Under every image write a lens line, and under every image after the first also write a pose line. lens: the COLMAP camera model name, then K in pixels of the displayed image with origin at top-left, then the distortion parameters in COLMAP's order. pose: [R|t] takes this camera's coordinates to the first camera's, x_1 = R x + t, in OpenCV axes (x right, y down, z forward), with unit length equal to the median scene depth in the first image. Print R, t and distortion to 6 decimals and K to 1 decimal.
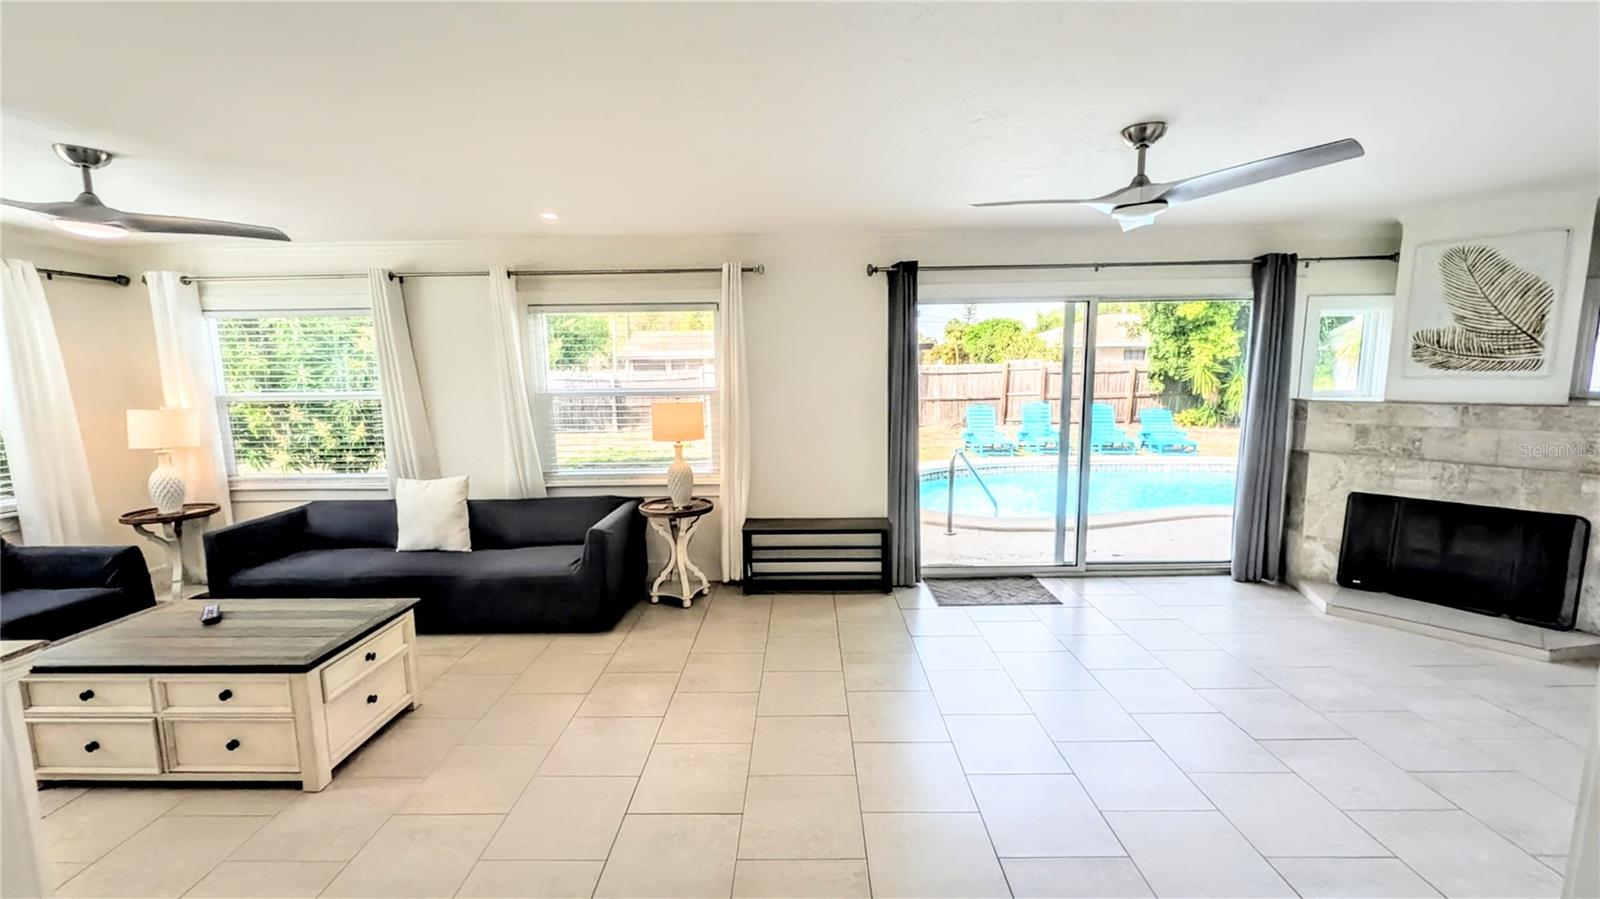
lens RADIAL K [[625.6, 0, 790.9], [0, 625.6, 450.1], [0, 0, 1]] dist [0.003010, -0.001544]
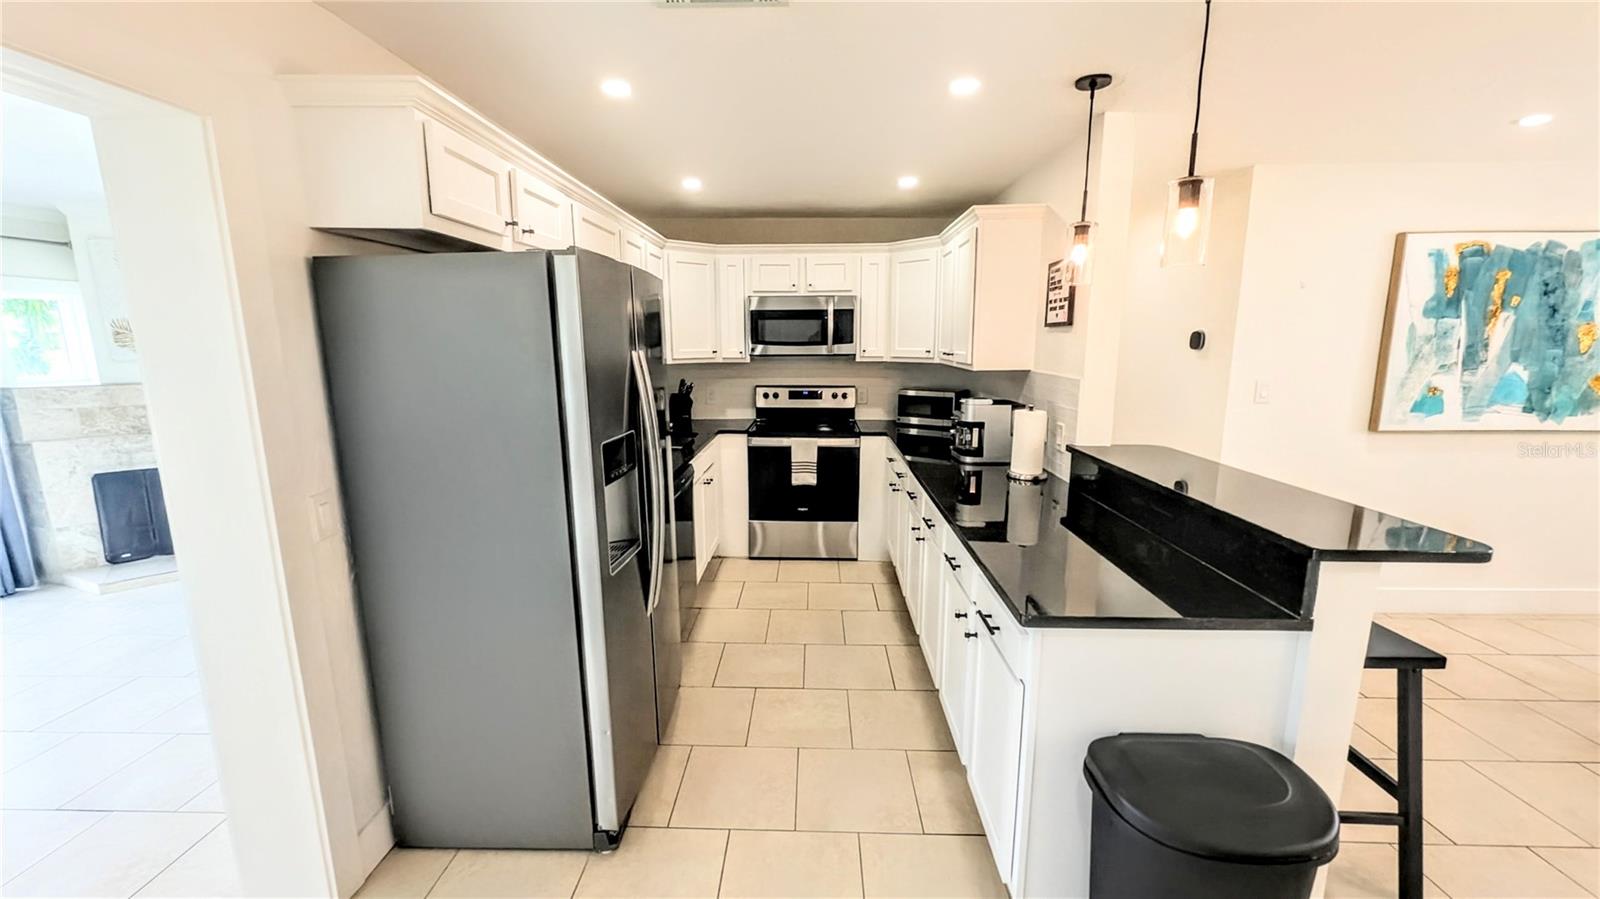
lens RADIAL K [[625.6, 0, 801.1], [0, 625.6, 448.1], [0, 0, 1]] dist [0.003010, -0.001544]
pose [[0.013243, -0.162537, 0.986613, -0.092097], [0.140563, 0.977205, 0.159101, 0.024118], [-0.989983, 0.136574, 0.035788, -0.184300]]
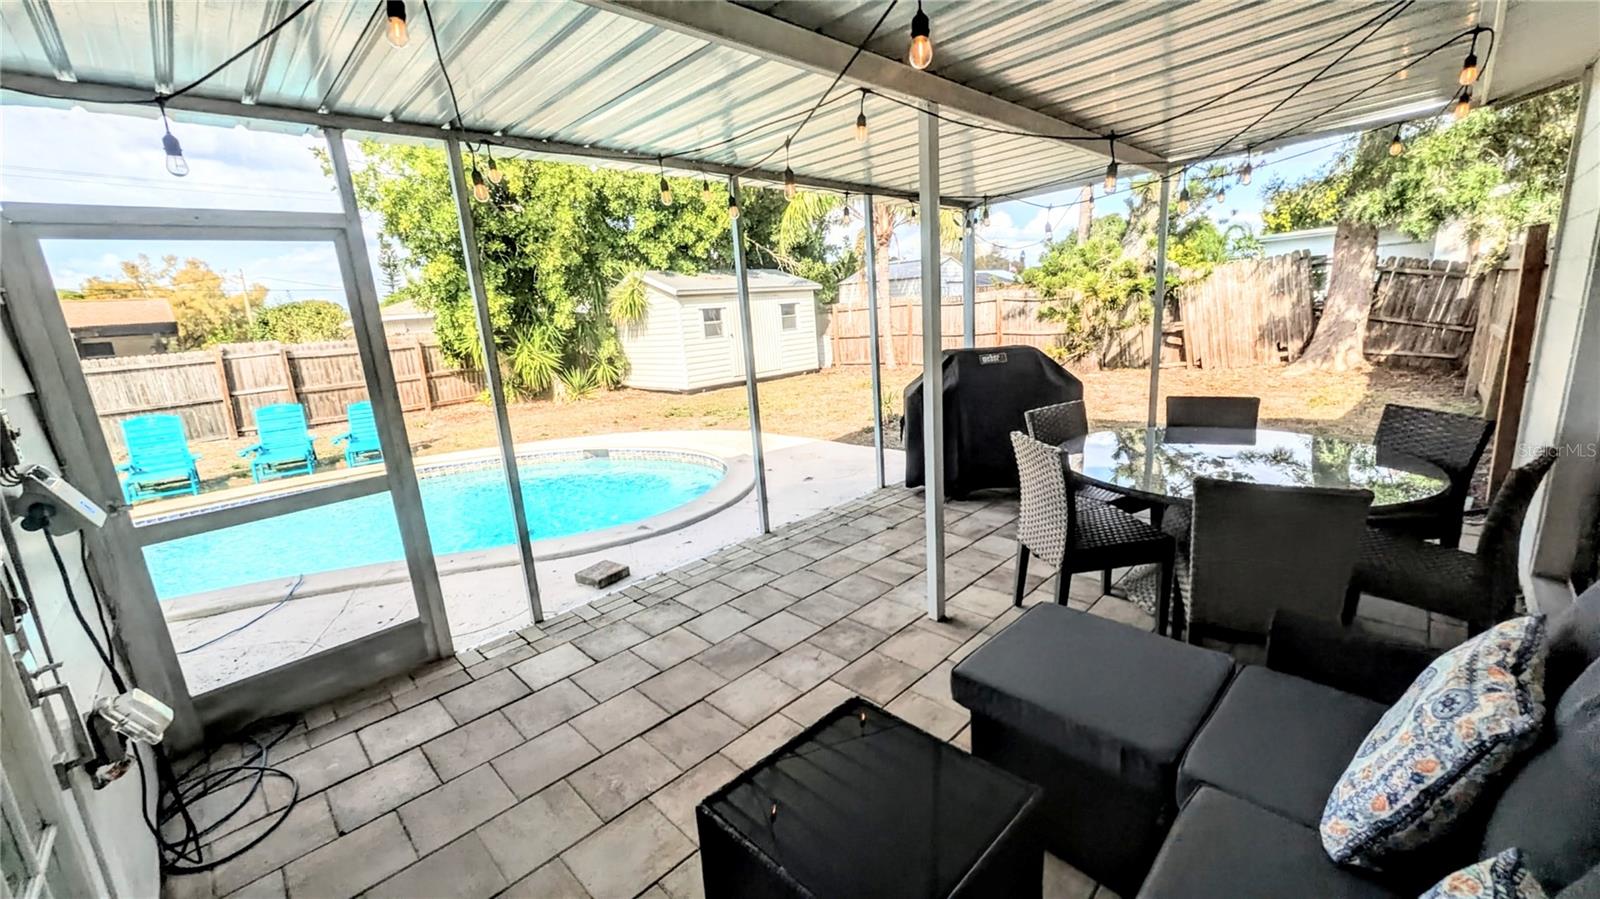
lens RADIAL K [[625.6, 0, 797.5], [0, 625.6, 452.6], [0, 0, 1]] dist [0.003010, -0.001544]
pose [[0.699053, -0.193871, 0.688287, 1.241523], [0.155514, 0.980725, 0.118296, -0.040078], [-0.697954, 0.024344, 0.715729, 0.283845]]
